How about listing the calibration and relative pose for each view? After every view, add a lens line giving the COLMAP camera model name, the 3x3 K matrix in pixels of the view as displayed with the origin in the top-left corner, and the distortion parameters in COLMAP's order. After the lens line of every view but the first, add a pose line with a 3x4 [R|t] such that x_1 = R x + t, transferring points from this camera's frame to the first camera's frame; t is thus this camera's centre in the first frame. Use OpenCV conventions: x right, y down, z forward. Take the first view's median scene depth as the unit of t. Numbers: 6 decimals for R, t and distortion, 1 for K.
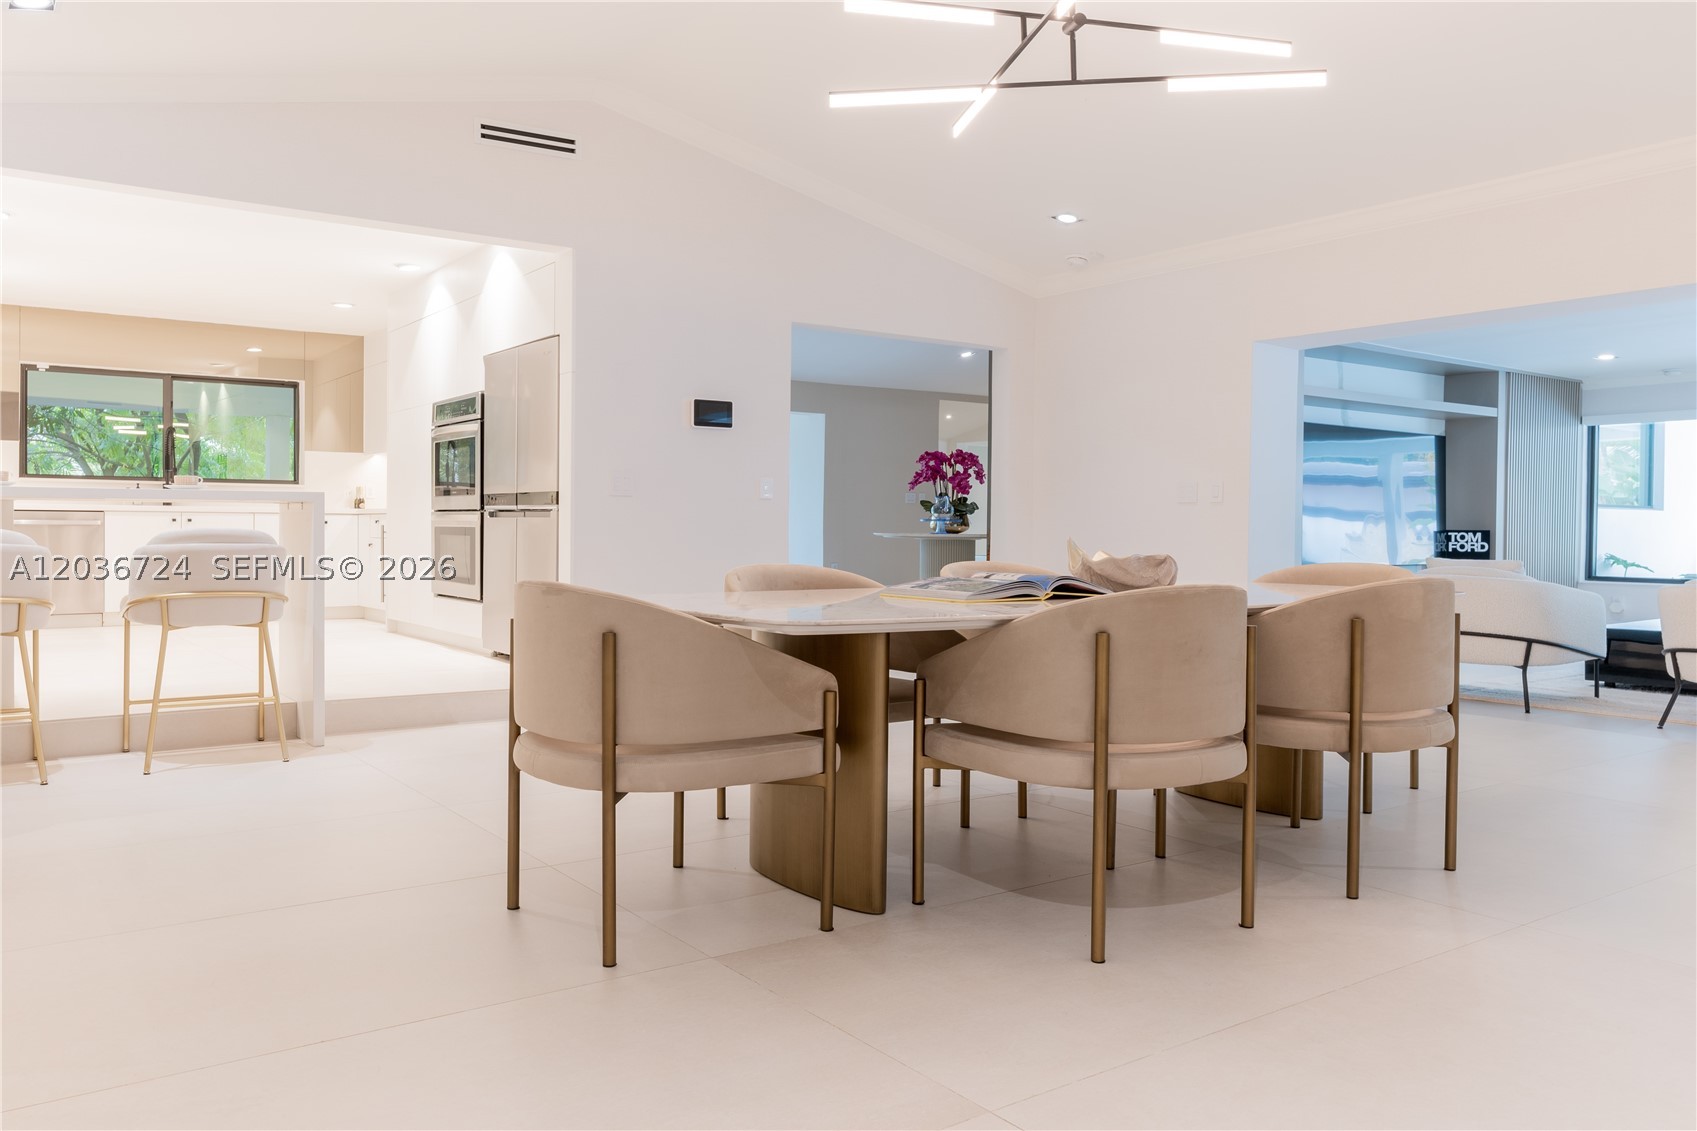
lens RADIAL K [[1245.0, 0, 848.5], [0, 1245.0, 565.5], [0, 0, 1]] dist [0.000282, -0.000270]
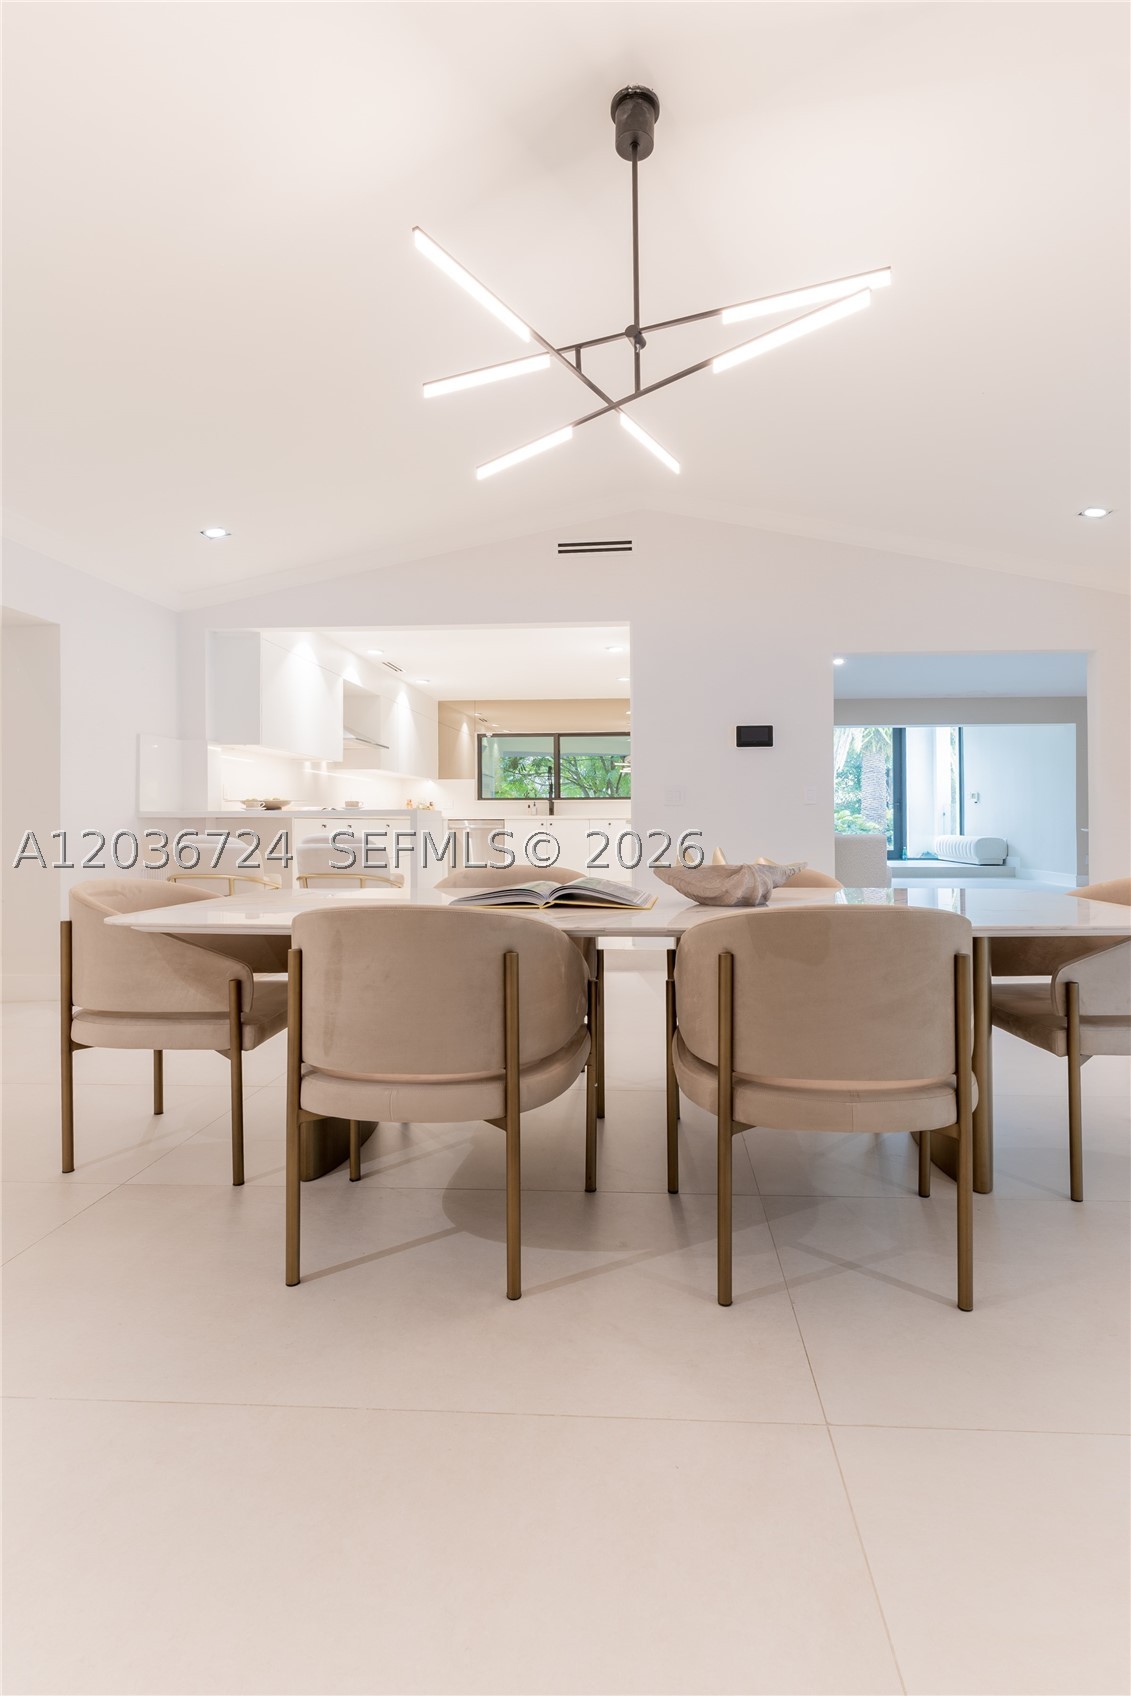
lens RADIAL K [[885.7, 0, 568.3], [0, 885.7, 810.9], [0, 0, 1]] dist [0.029809, -0.000240]
pose [[0.791083, -0.018674, -0.611423, 0.201453], [-0.009662, 0.999028, -0.043013, -0.006710], [0.611632, 0.039934, 0.790134, 0.143401]]
